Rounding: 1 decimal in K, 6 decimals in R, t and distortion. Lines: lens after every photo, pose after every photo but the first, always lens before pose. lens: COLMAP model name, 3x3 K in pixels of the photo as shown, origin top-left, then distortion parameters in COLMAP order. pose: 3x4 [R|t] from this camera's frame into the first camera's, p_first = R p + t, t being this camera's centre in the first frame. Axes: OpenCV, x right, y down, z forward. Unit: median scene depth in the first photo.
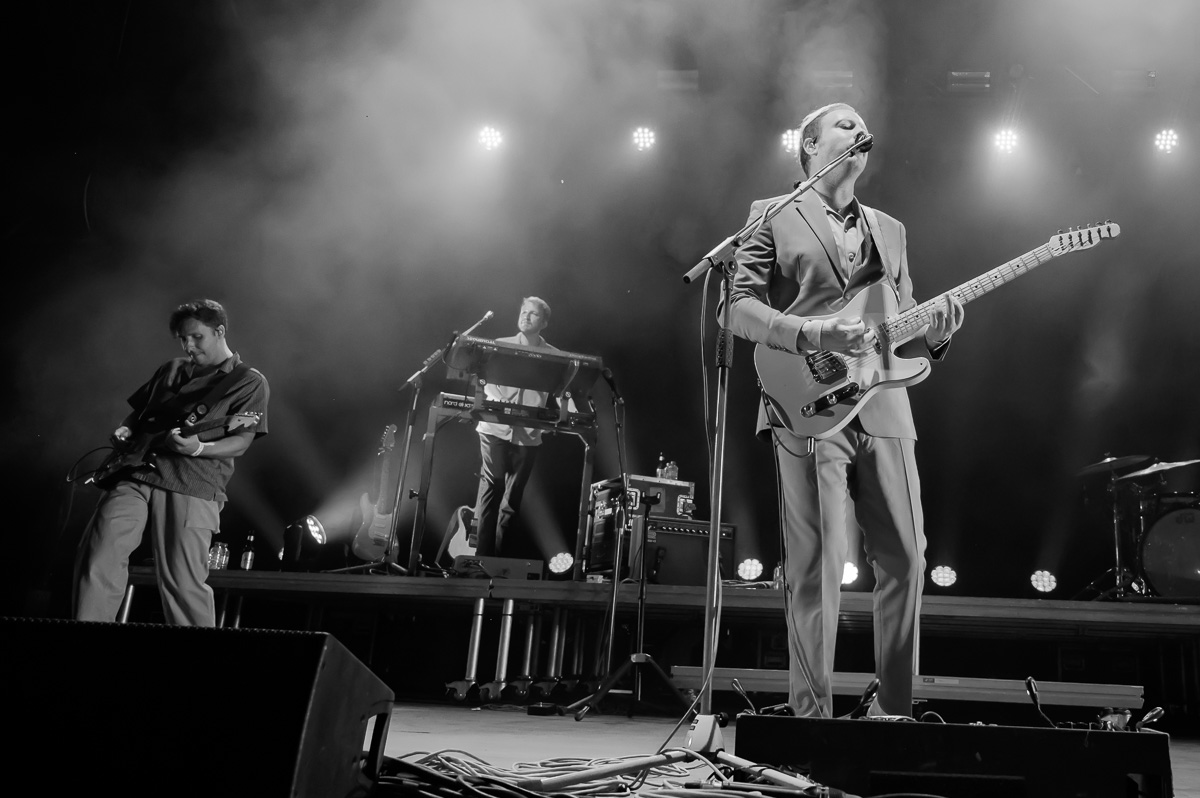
lens RADIAL K [[1034.8, 0, 600.1], [0, 1034.8, 394.0], [0, 0, 1]] dist [0.000731, 0.000338]
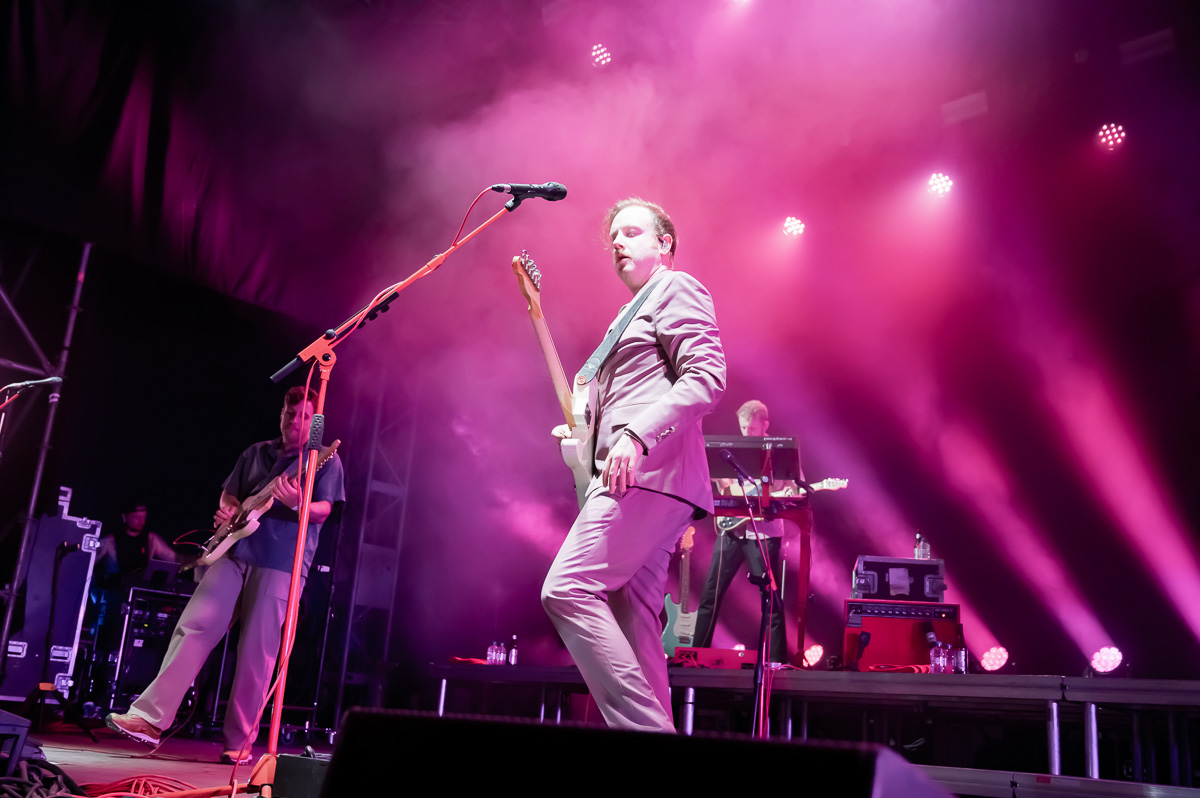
lens RADIAL K [[1174.2, 0, 600.3], [0, 1174.2, 400.5], [0, 0, 1]] dist [0.050569, 0.000000]
pose [[0.766071, -0.152992, -0.624282, 0.551319], [0.113275, 0.988192, -0.103173, 0.023744], [0.632695, 0.008322, 0.774356, 0.028840]]
